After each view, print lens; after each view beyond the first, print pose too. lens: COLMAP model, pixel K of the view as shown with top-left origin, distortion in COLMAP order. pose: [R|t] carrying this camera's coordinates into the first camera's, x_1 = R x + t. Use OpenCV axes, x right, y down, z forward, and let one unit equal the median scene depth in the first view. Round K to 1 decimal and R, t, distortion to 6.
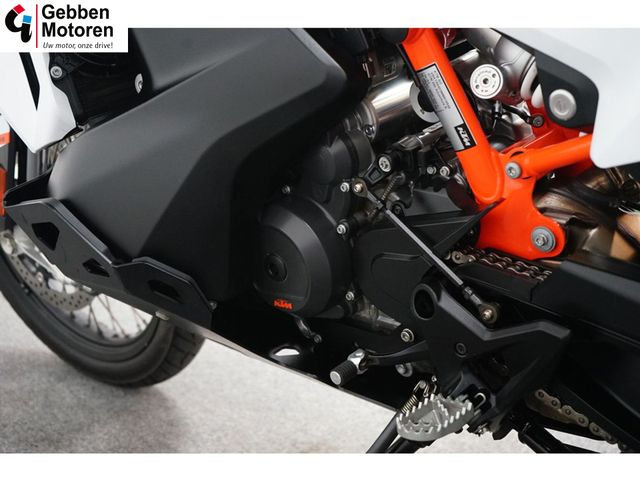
lens RADIAL K [[923.3, 0, 320.0], [0, 923.3, 240.0], [0, 0, 1]] dist [-0.013998, -0.026943]
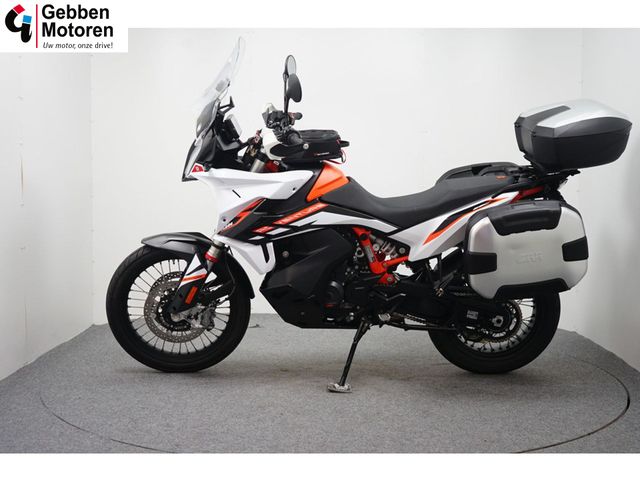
lens RADIAL K [[843.6, 0, 320.0], [0, 843.6, 240.0], [0, 0, 1]] dist [0.004034, 0.002533]
pose [[0.728336, -0.056808, 0.682861, -2.675795], [0.168955, 0.980677, -0.098622, 0.150883], [-0.664064, 0.187203, 0.723861, -1.747206]]
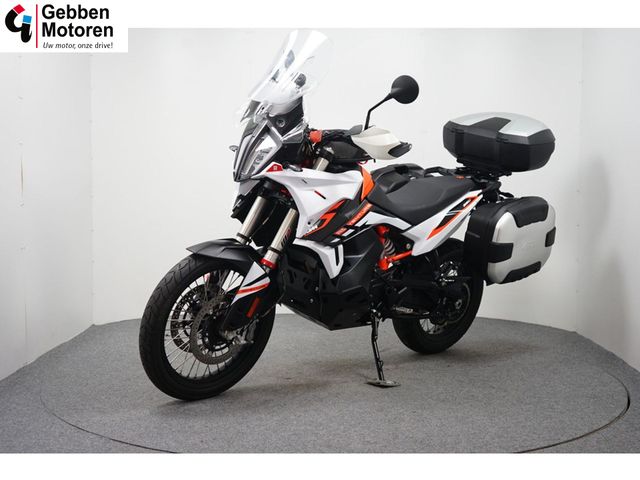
lens RADIAL K [[843.6, 0, 320.0], [0, 843.6, 240.0], [0, 0, 1]] dist [0.004034, 0.002533]
pose [[0.091680, -0.080997, 0.992489, -3.885947], [0.236568, 0.969924, 0.057303, -0.481291], [-0.967280, 0.229538, 0.108084, 0.749292]]
